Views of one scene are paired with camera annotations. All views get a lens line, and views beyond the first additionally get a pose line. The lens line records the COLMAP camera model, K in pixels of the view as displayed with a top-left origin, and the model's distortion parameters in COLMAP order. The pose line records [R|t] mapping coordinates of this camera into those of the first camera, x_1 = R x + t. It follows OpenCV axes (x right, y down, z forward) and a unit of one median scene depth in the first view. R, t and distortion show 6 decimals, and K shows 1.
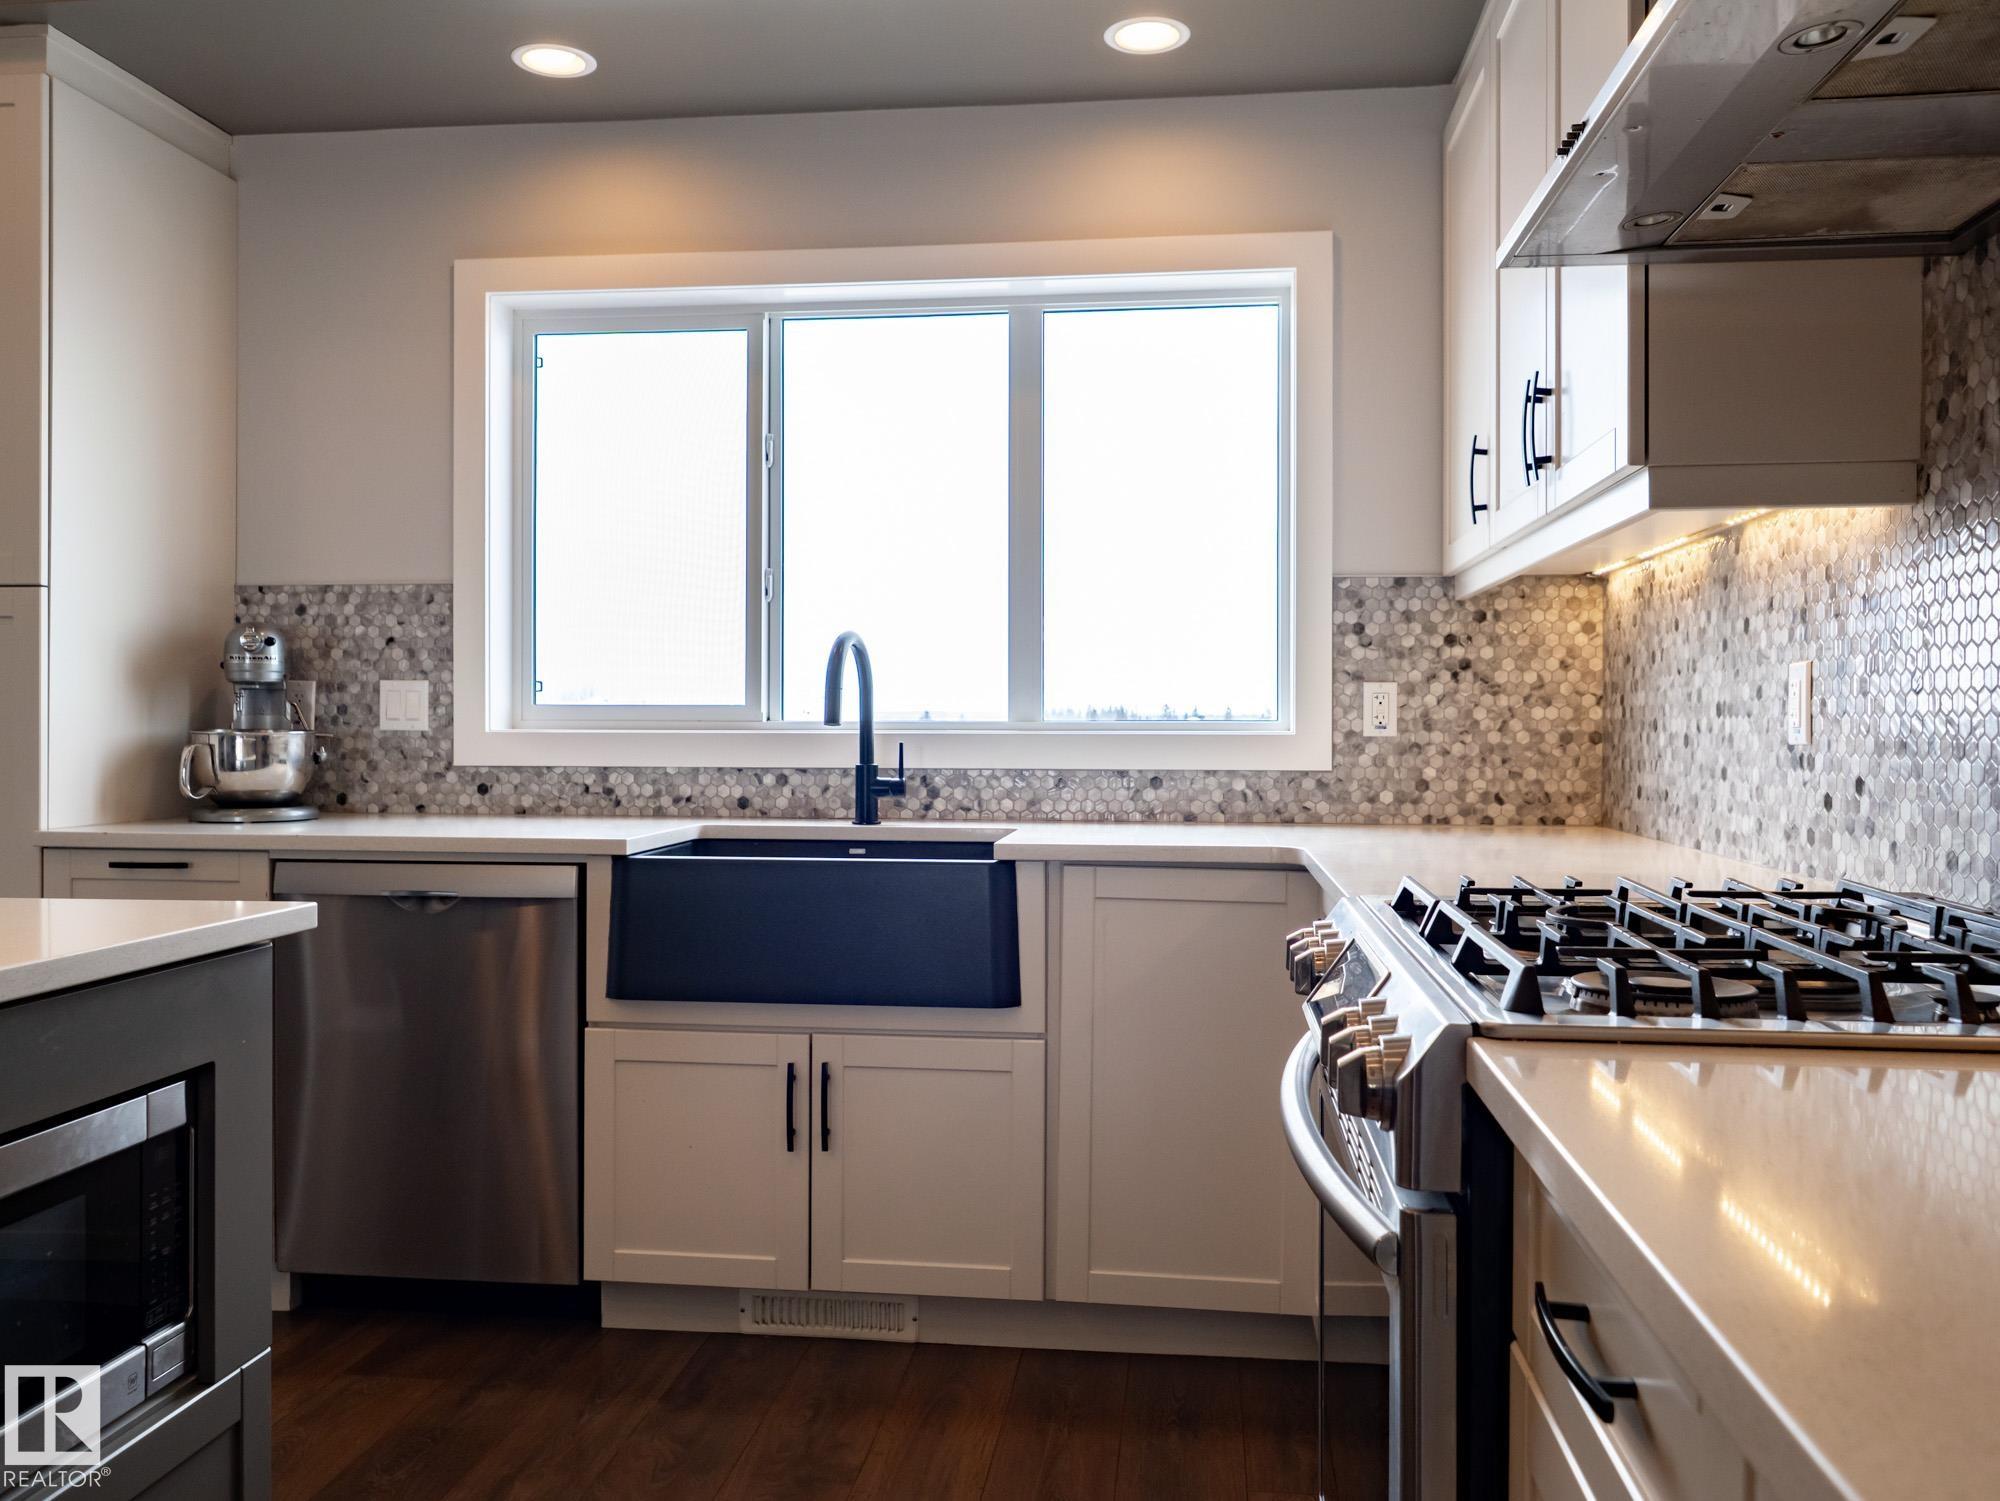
lens RADIAL K [[1610.8, 0, 998.5], [0, 1610.8, 721.7], [0, 0, 1]] dist [-0.000123, 0.001157]
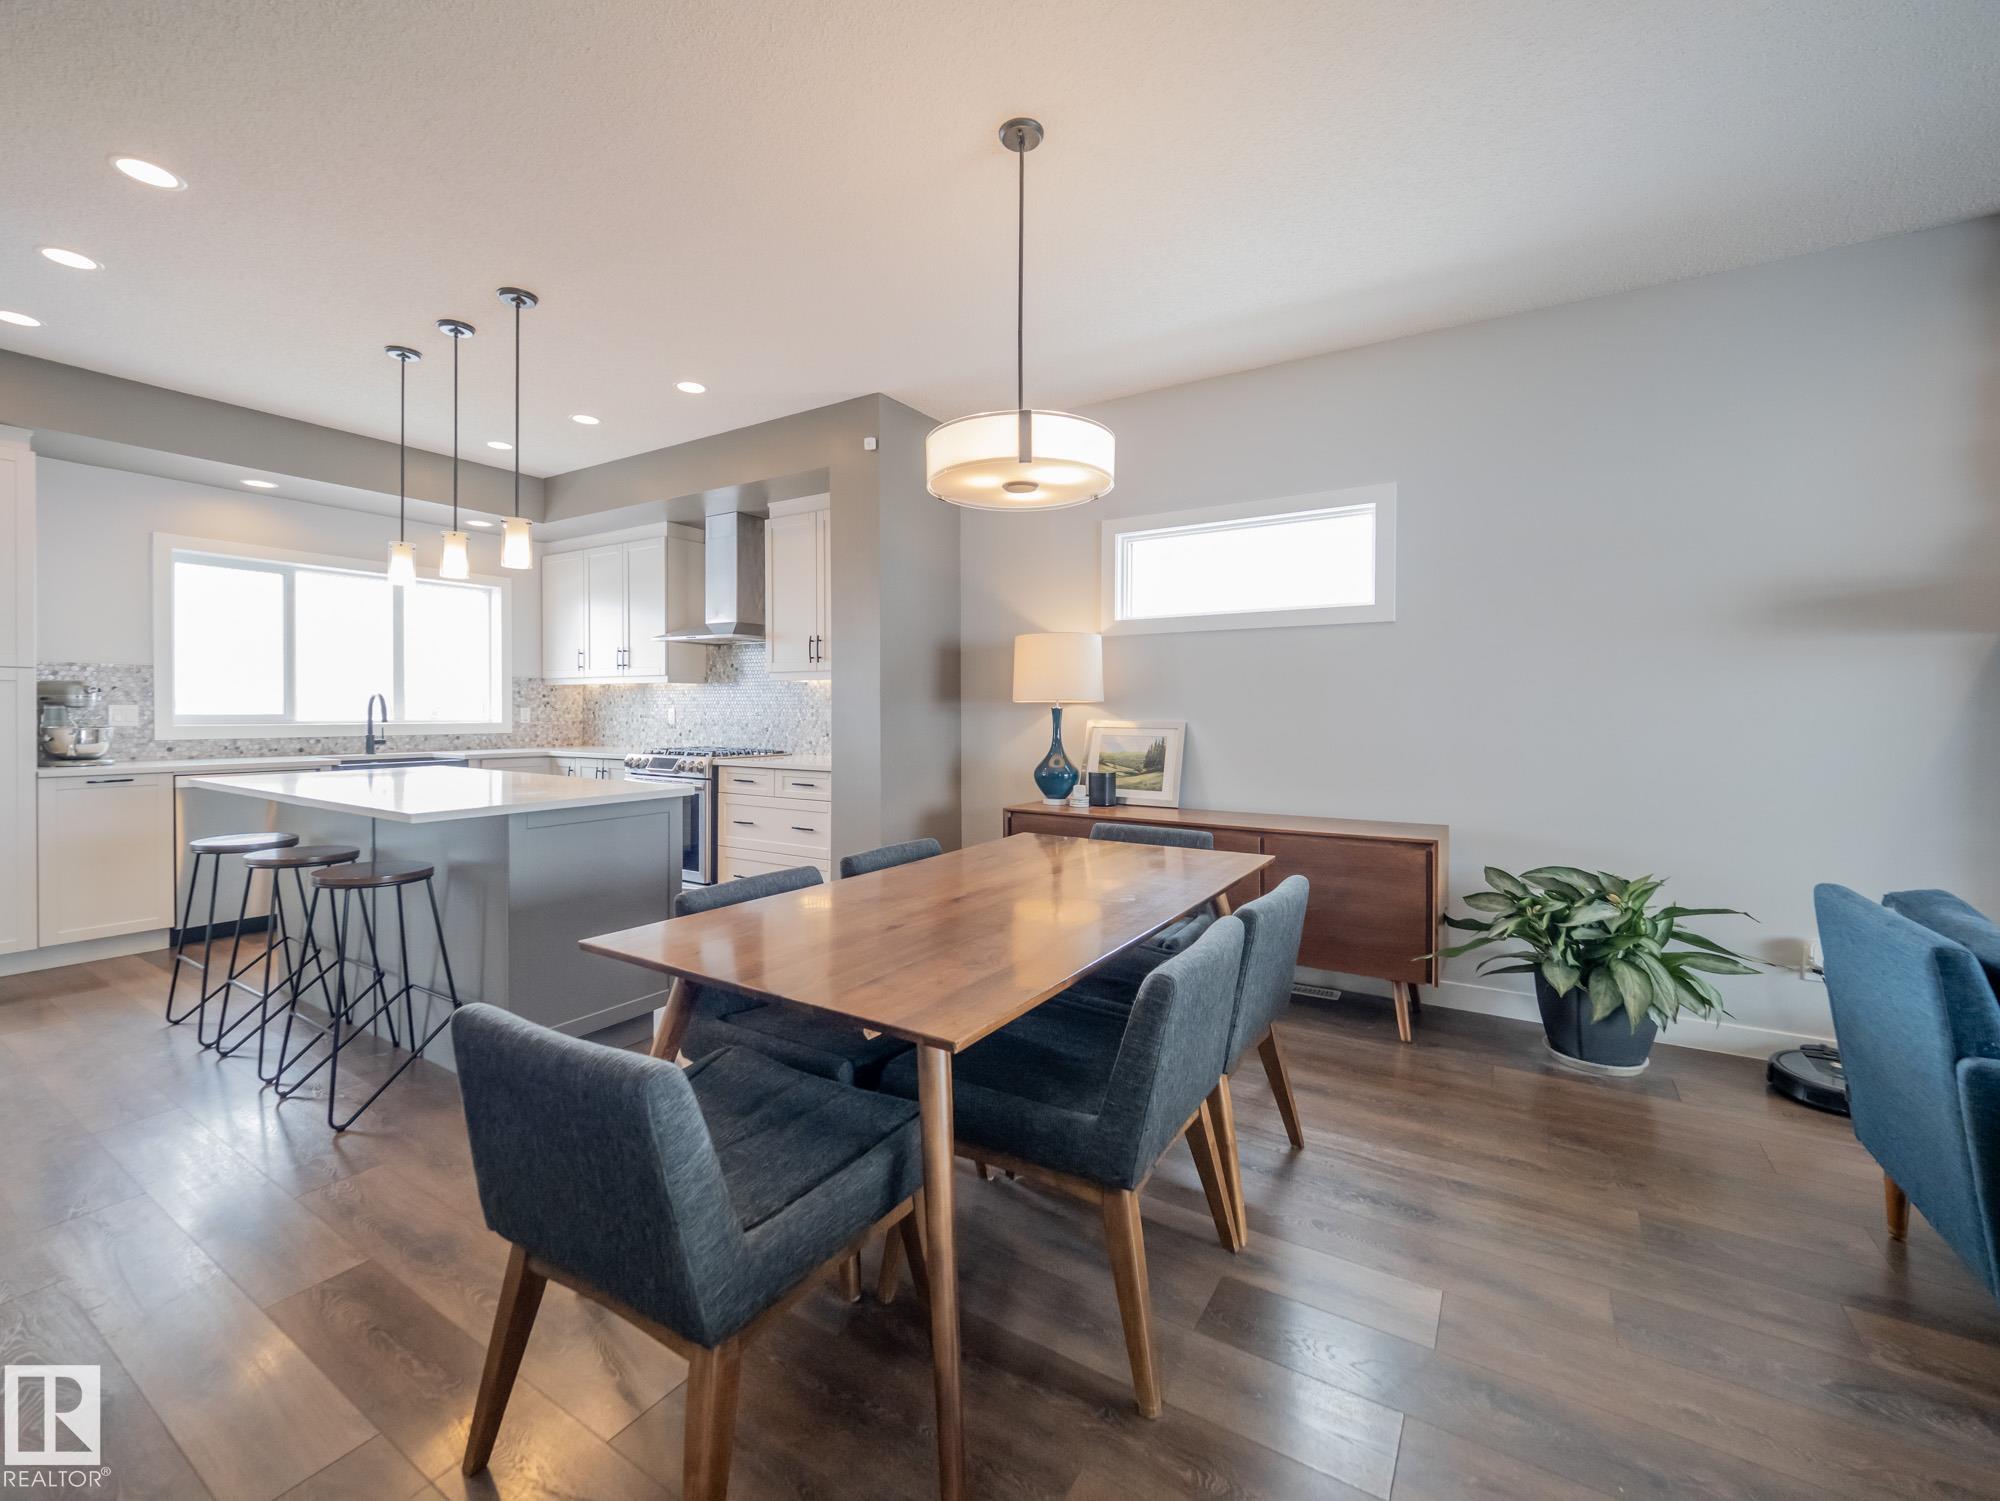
lens RADIAL K [[846.5, 0, 996.9], [0, 846.5, 715.4], [0, 0, 1]] dist [-0.010189, -0.000411]
pose [[0.427342, -0.006812, 0.904064, -0.996093], [-0.002903, 0.999956, 0.008907, -0.026638], [-0.904085, -0.006431, 0.427303, -0.729863]]
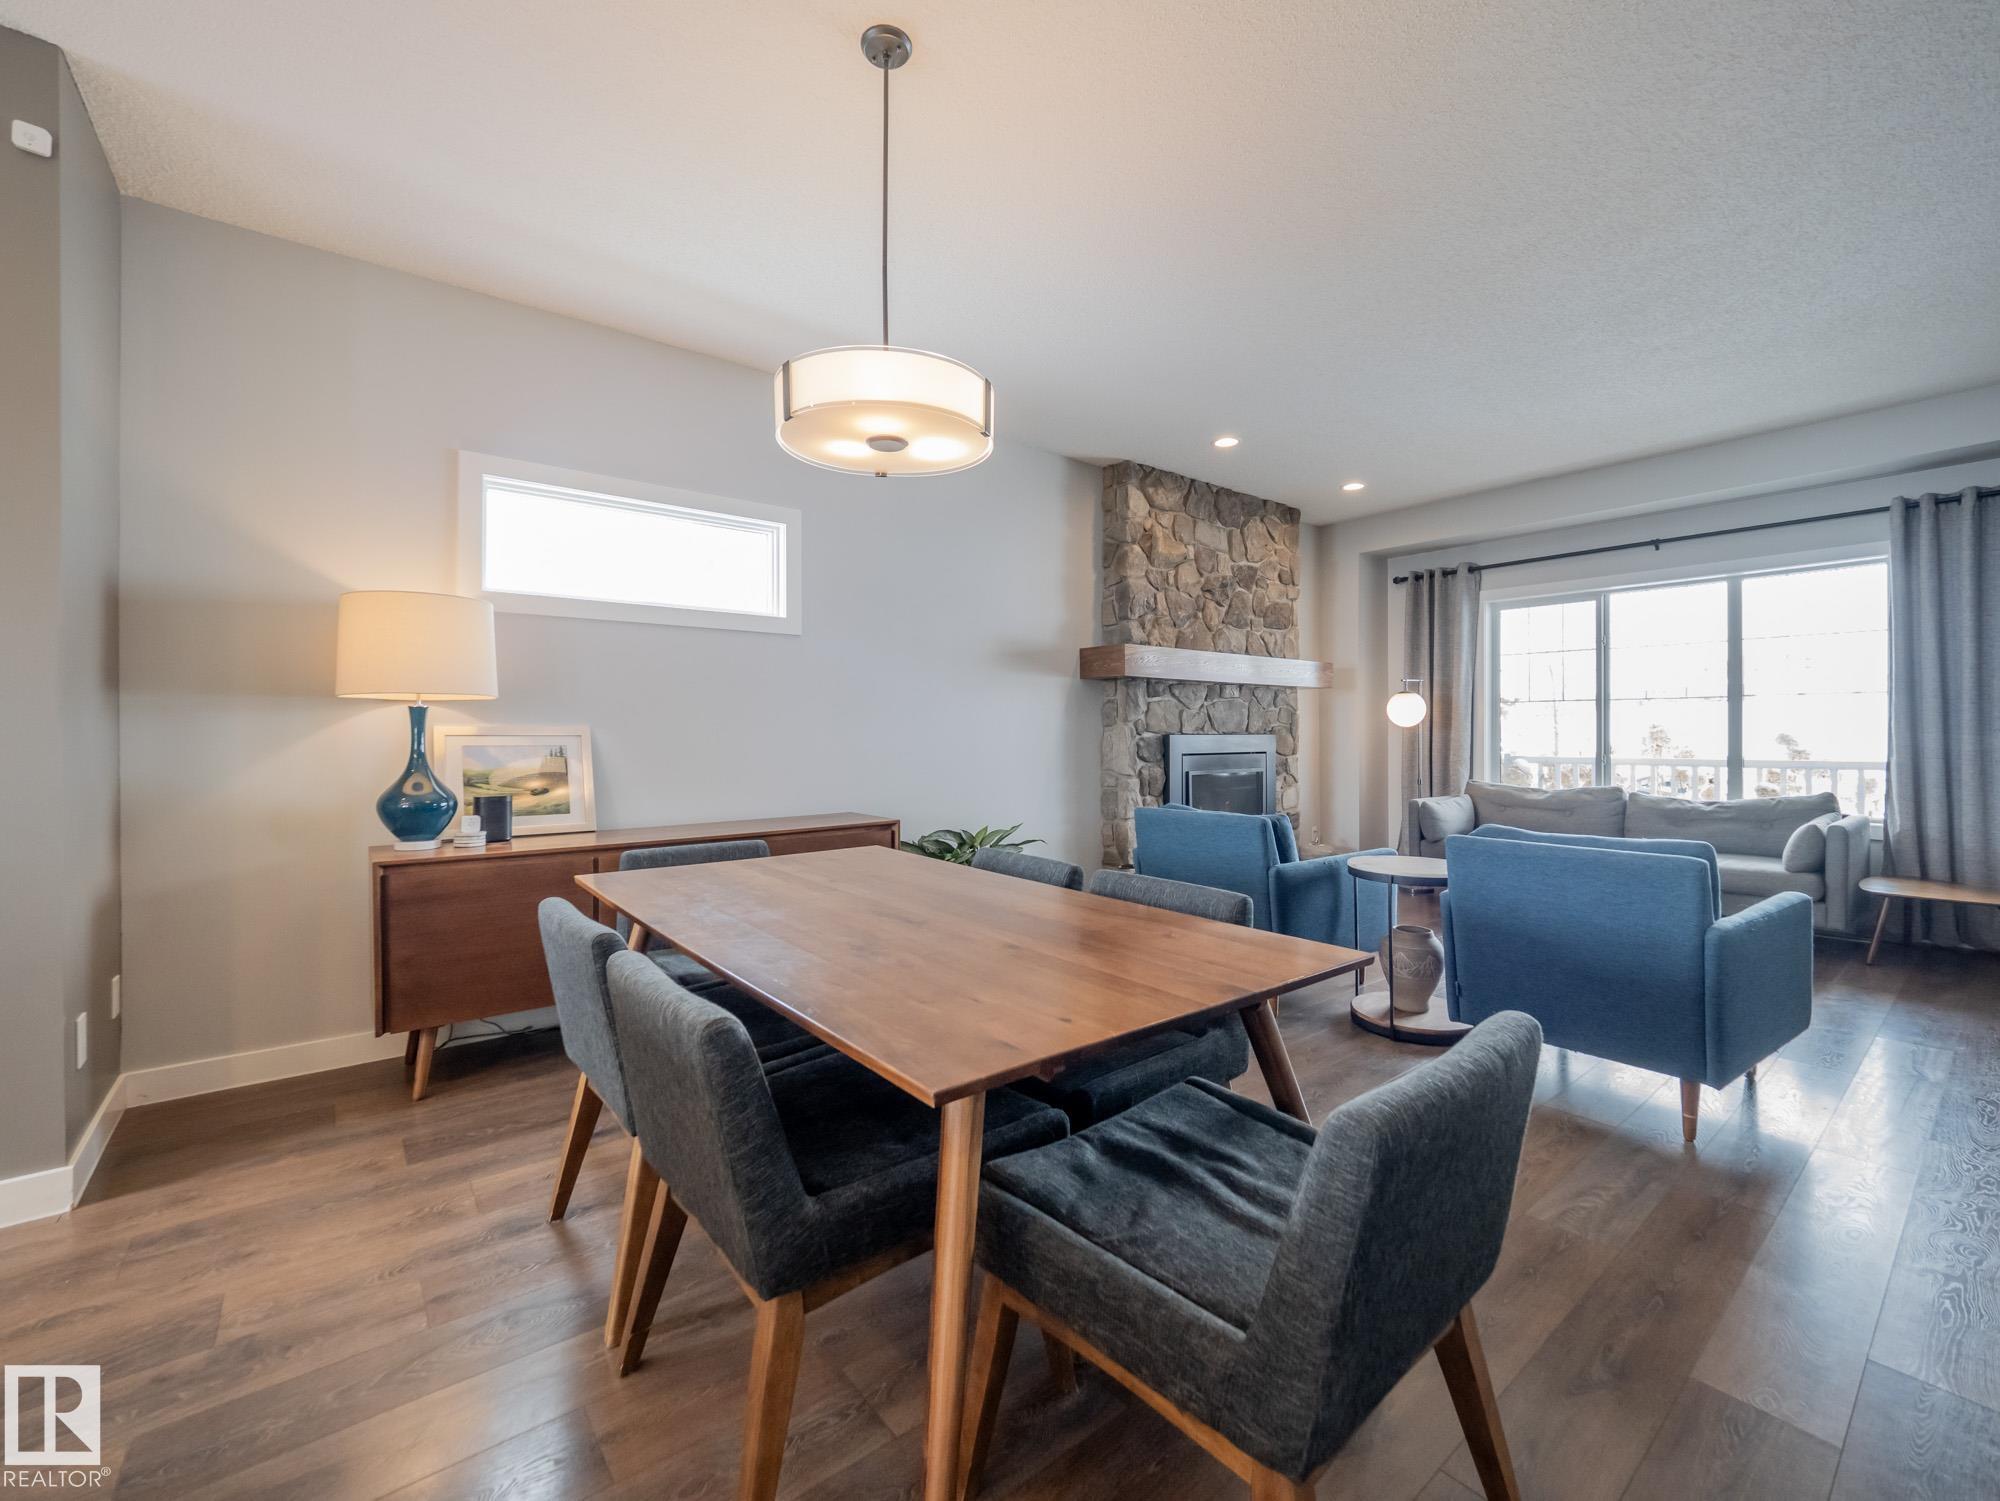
lens RADIAL K [[831.2, 0, 1004.6], [0, 831.2, 735.5], [0, 0, 1]] dist [0.002147, -0.010978]
pose [[-0.714983, -0.005937, 0.699116, -0.840374], [-0.002471, 0.999979, 0.005965, -0.004850], [-0.699137, 0.002538, -0.714983, -0.108032]]
